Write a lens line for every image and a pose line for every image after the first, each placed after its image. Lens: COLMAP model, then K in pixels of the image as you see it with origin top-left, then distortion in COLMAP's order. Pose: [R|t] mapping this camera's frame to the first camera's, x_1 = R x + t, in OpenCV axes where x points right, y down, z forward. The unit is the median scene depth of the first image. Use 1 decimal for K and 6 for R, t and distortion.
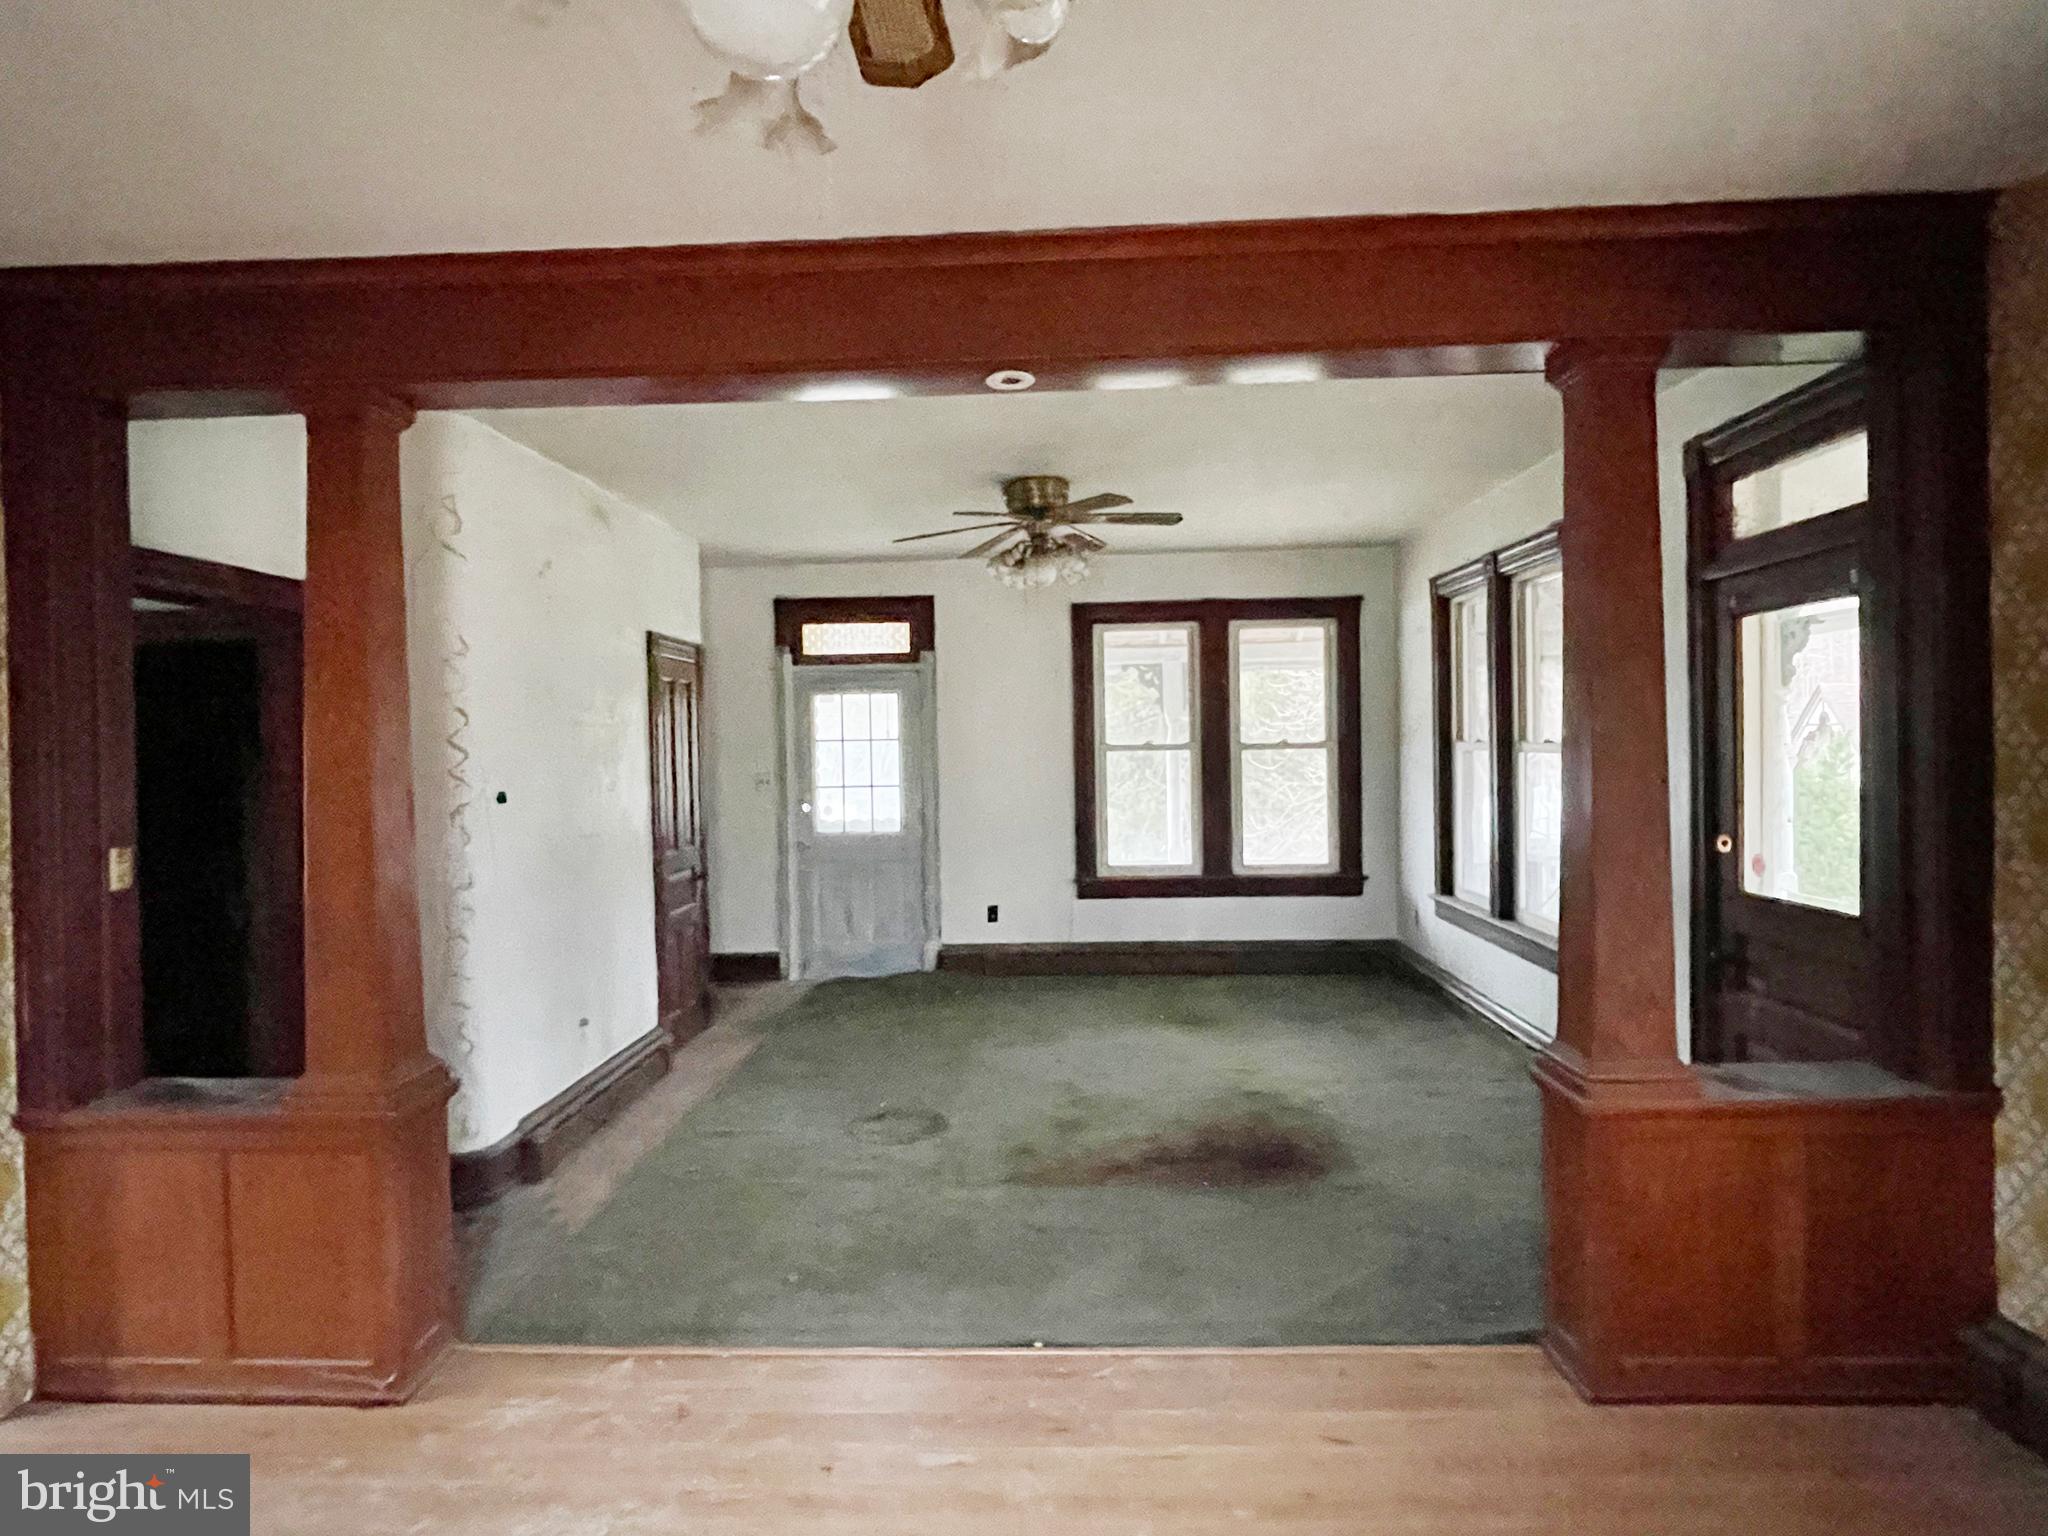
lens RADIAL K [[1180.7, 0, 1028.2], [0, 1180.7, 768.4], [0, 0, 1]] dist [-0.003464, 0.002119]
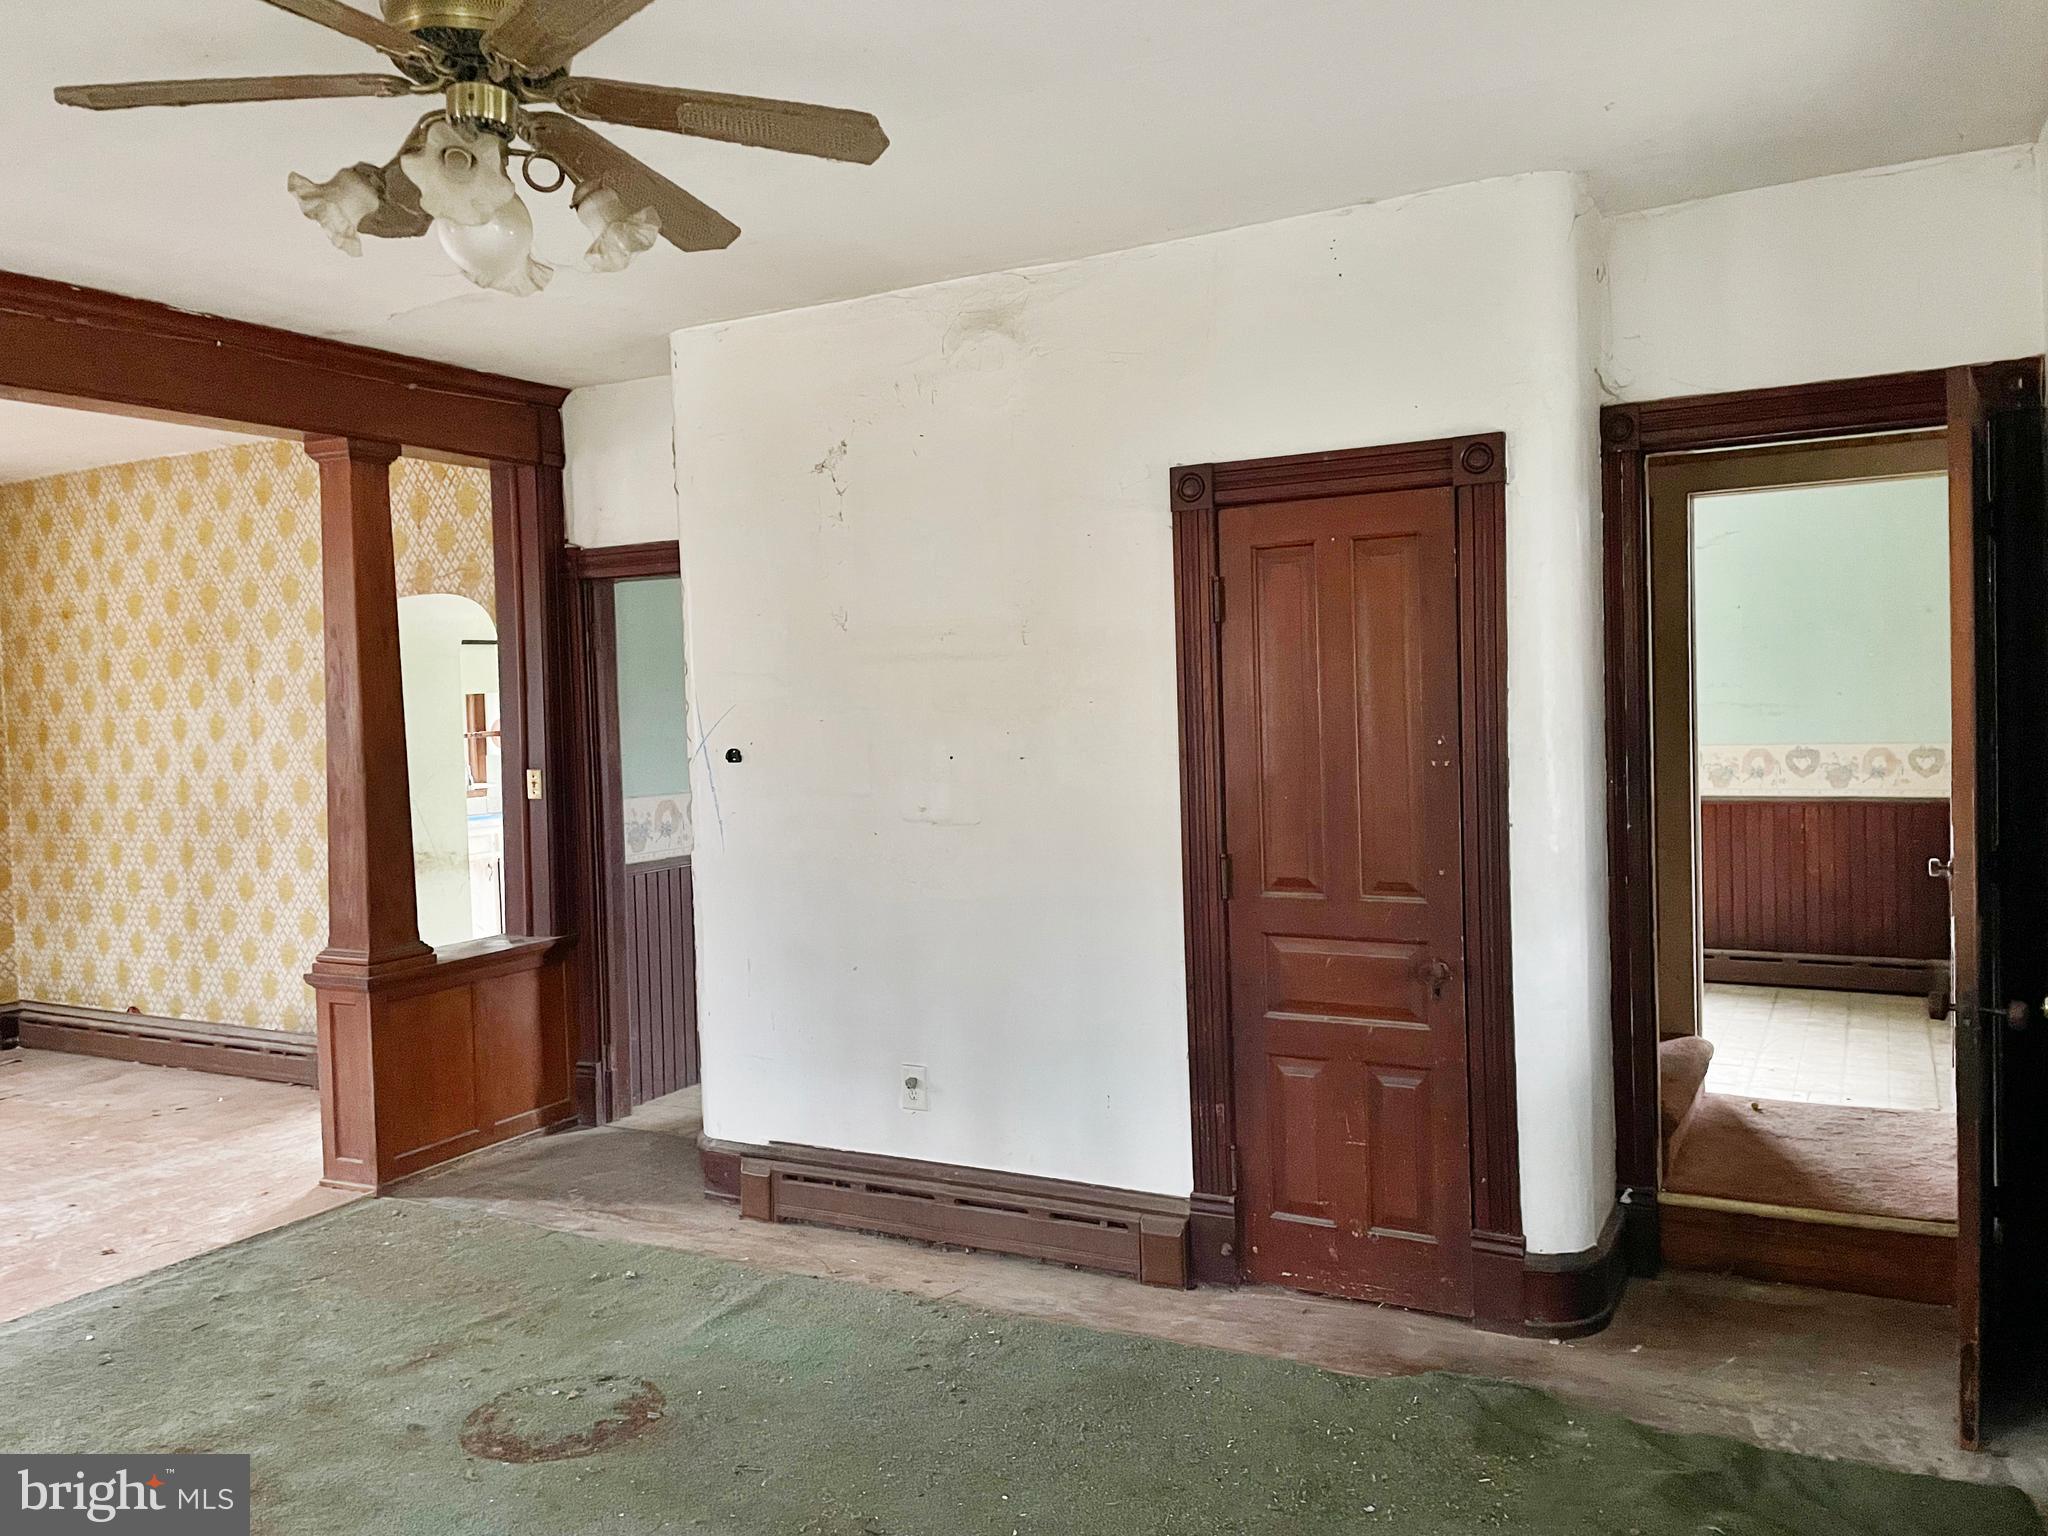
lens RADIAL K [[1533.6, 0, 1020.4], [0, 1533.6, 768.2], [0, 0, 1]] dist [0.079831, -0.091870]
pose [[-0.451135, 0.070372, -0.889677, 0.324857], [0.016680, 0.997377, 0.070433, -0.029799], [0.892300, 0.016935, -0.451125, 1.197730]]
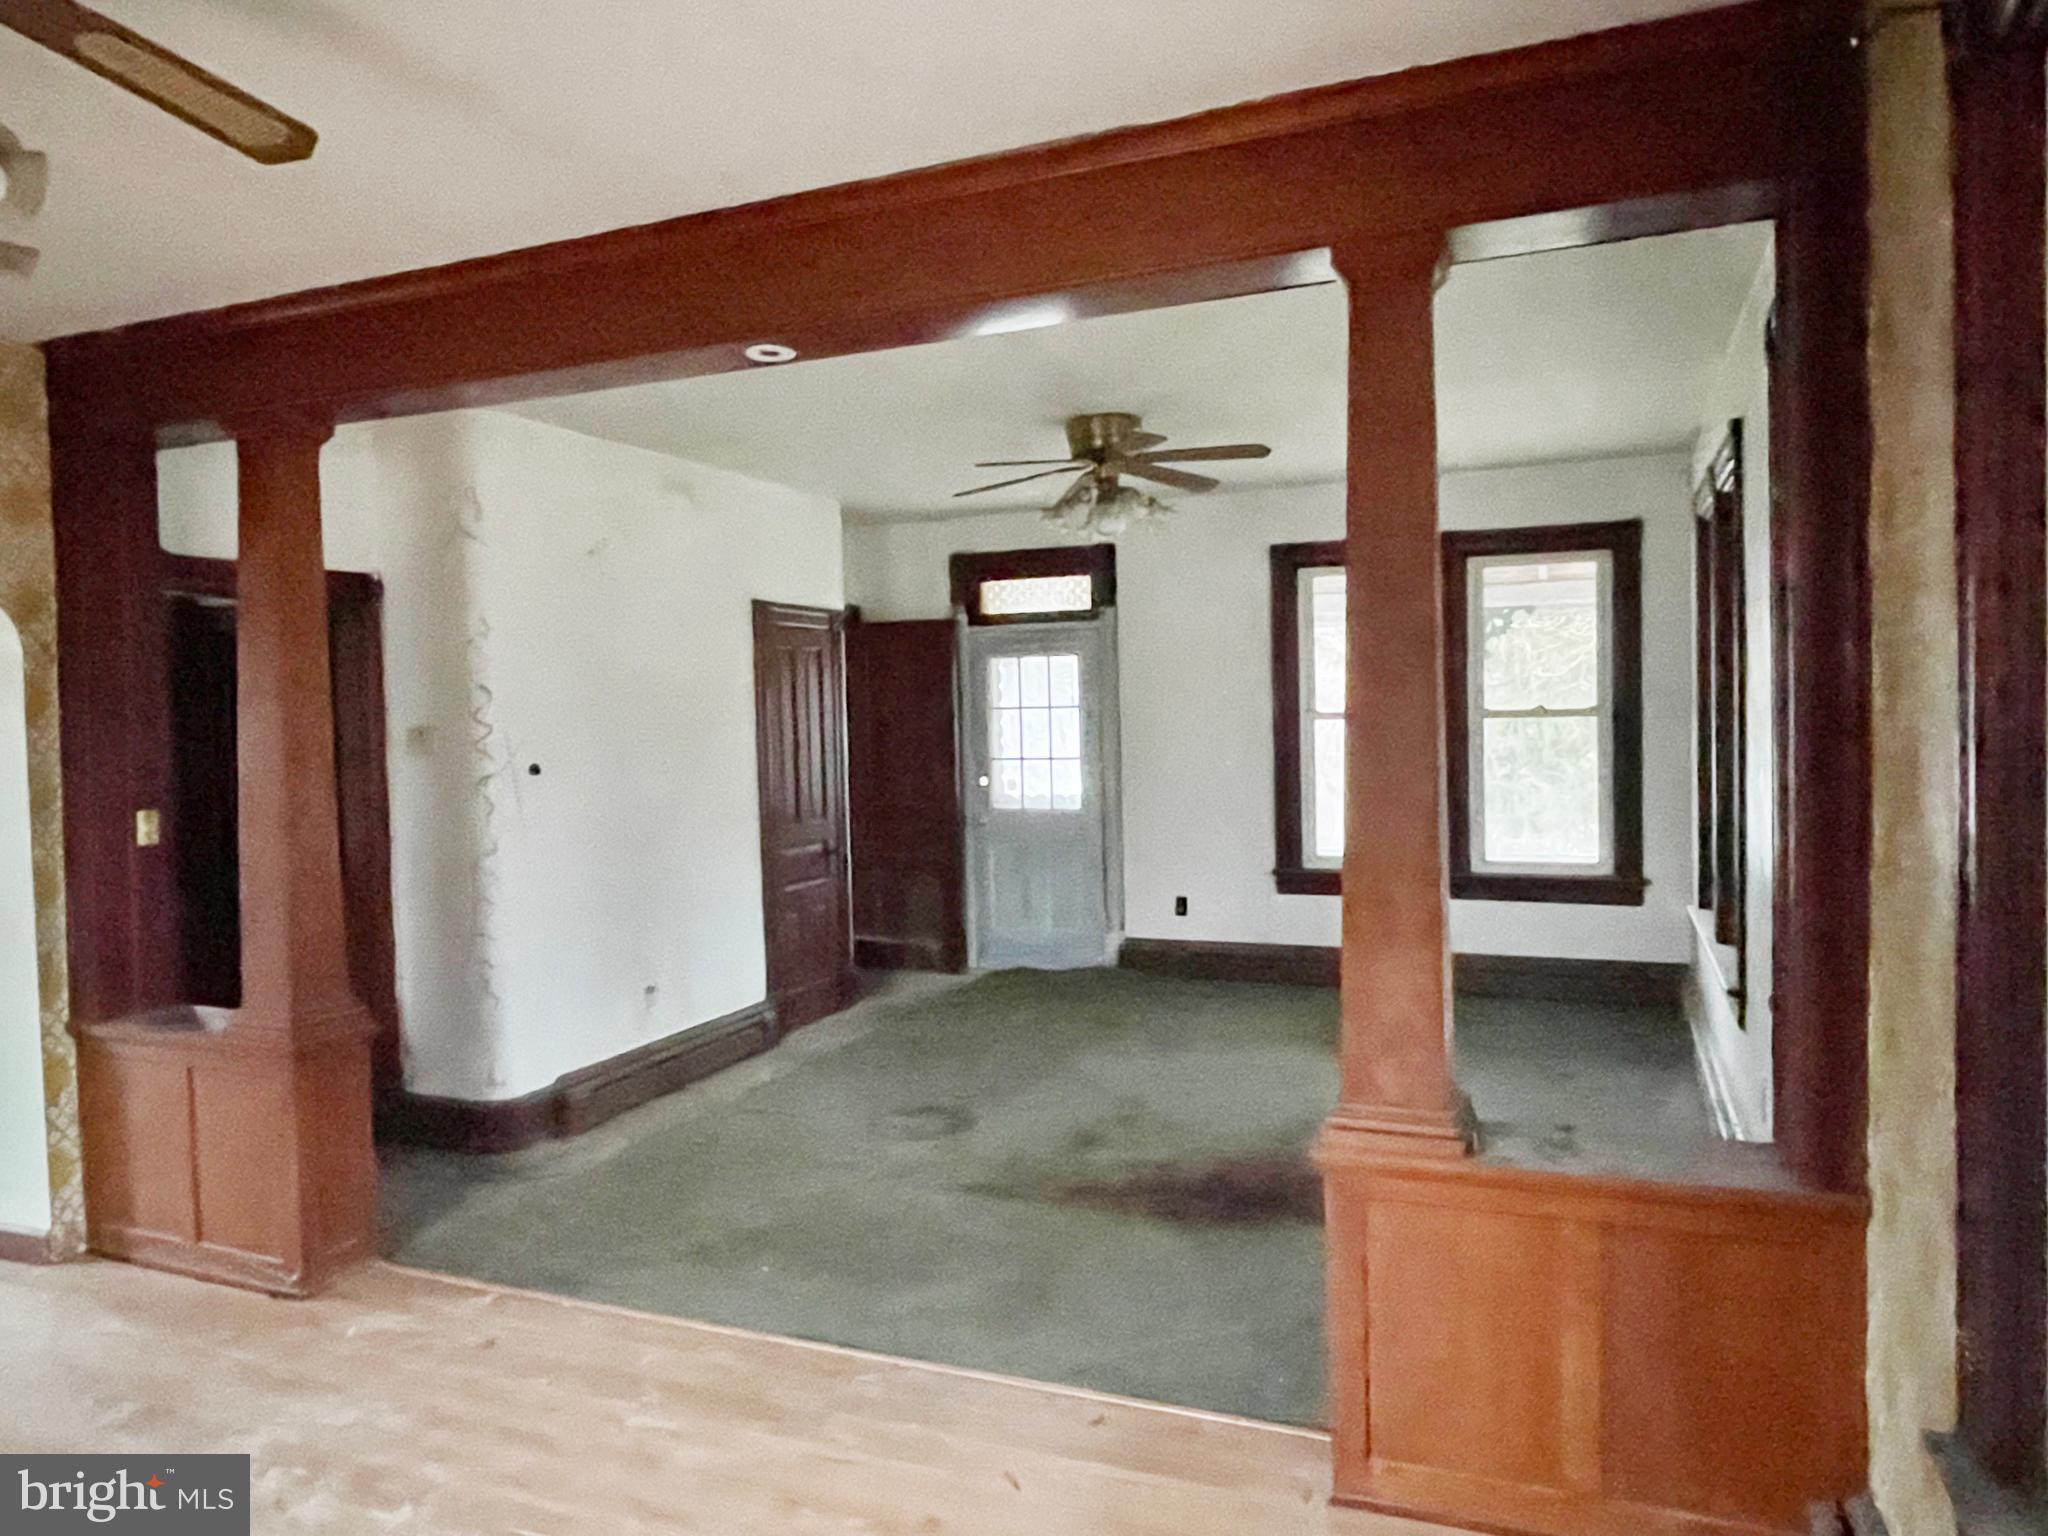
lens RADIAL K [[1389.1, 0, 1015.9], [0, 1389.1, 764.4], [0, 0, 1]] dist [0.024328, -0.036540]
pose [[0.934793, 0.012271, -0.354980, 0.279713], [-0.003484, 0.999672, 0.025381, -0.009100], [0.355175, -0.022489, 0.934529, -0.005198]]
